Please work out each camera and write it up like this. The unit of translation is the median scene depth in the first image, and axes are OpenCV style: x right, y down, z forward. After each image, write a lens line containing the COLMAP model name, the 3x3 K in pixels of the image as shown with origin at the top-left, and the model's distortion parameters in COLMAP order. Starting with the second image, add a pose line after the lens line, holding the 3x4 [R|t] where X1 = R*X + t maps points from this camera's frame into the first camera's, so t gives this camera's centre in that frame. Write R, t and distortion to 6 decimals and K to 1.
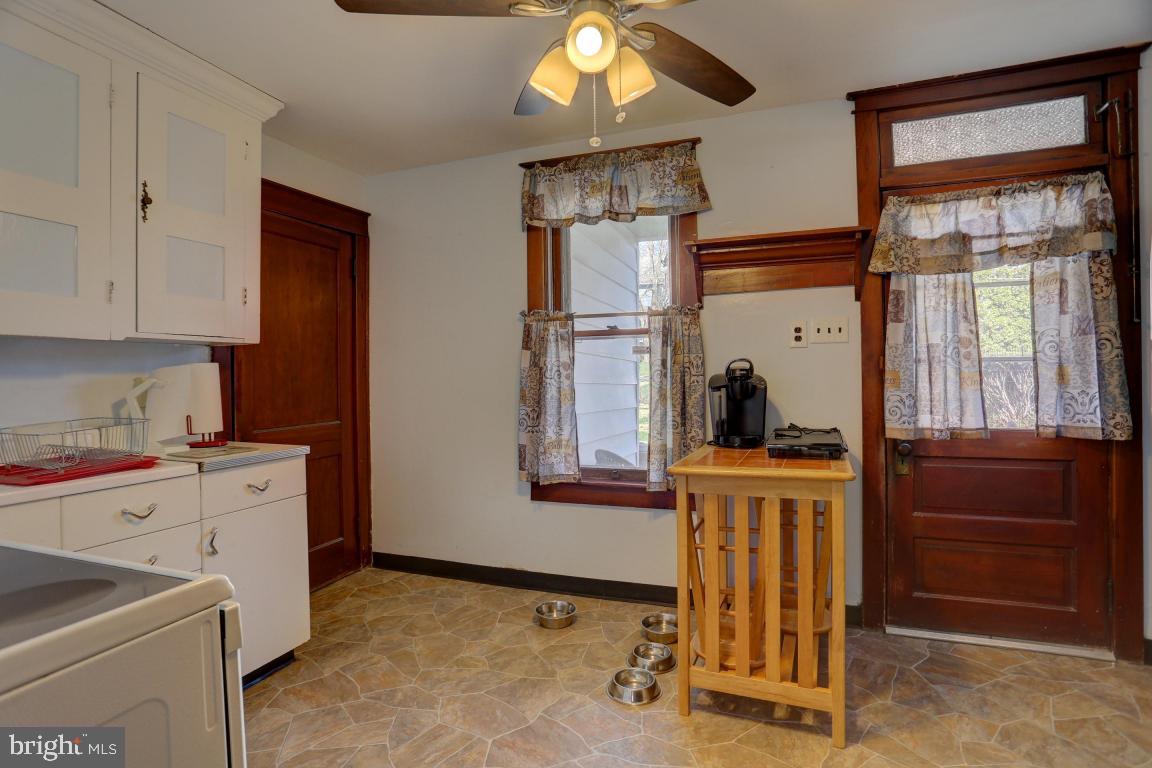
lens RADIAL K [[567.4, 0, 574.0], [0, 567.4, 376.6], [0, 0, 1]] dist [-0.001564, -0.000189]
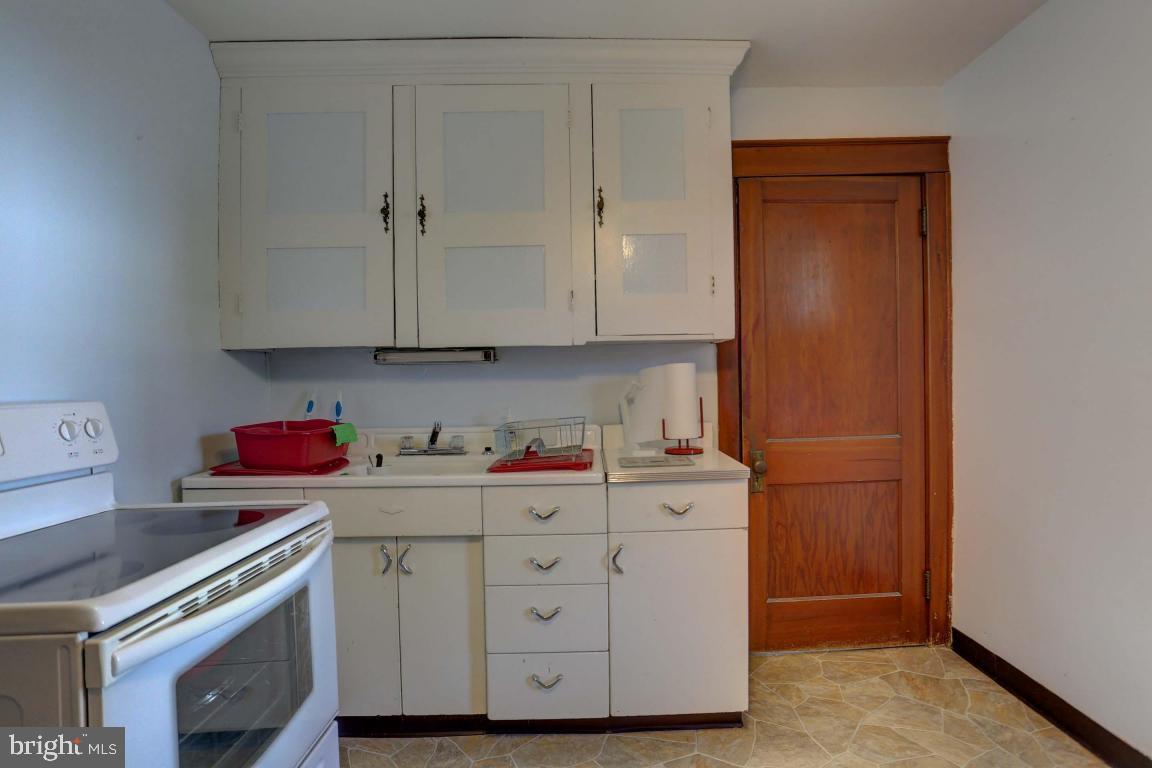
lens RADIAL K [[620.7, 0, 607.1], [0, 620.7, 384.4], [0, 0, 1]] dist [-0.052104, 0.036059]
pose [[0.406374, 0.016872, -0.913551, 0.203491], [0.011254, 0.999661, 0.023468, -0.013053], [0.913638, -0.019818, 0.406046, 0.429745]]
